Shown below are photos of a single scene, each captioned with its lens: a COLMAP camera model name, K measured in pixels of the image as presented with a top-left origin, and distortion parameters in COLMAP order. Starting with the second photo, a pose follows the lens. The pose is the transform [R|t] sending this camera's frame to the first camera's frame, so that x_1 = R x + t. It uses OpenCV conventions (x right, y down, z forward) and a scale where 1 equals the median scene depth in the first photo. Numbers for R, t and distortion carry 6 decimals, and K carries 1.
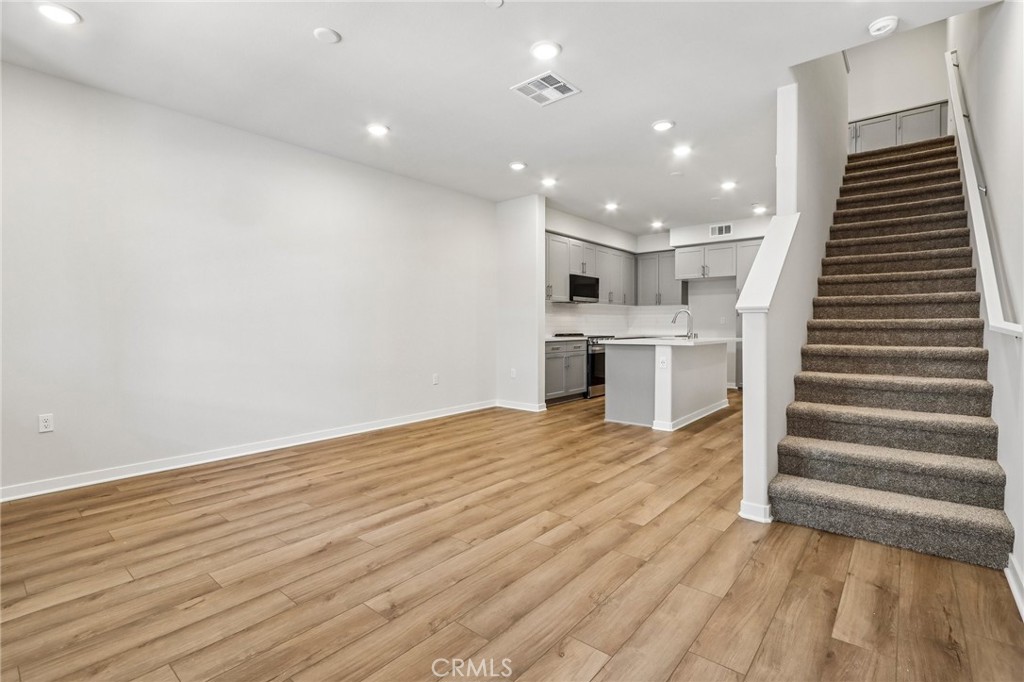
lens RADIAL K [[476.1, 0, 512.0], [0, 476.1, 341.0], [0, 0, 1]] dist [-0.002873, -0.000627]
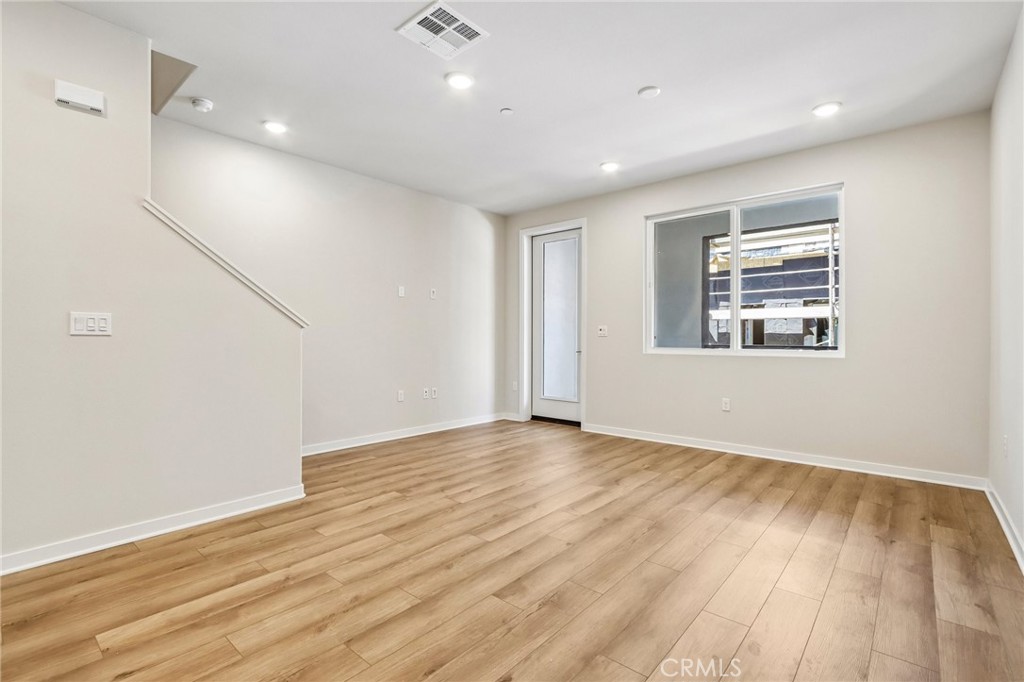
lens RADIAL K [[476.1, 0, 512.0], [0, 476.1, 341.0], [0, 0, 1]] dist [-0.002873, -0.000627]
pose [[-0.999927, 0.002202, 0.011919, -0.058002], [0.002642, 0.999309, 0.037083, -0.065747], [-0.011829, 0.037112, -0.999241, 2.037794]]
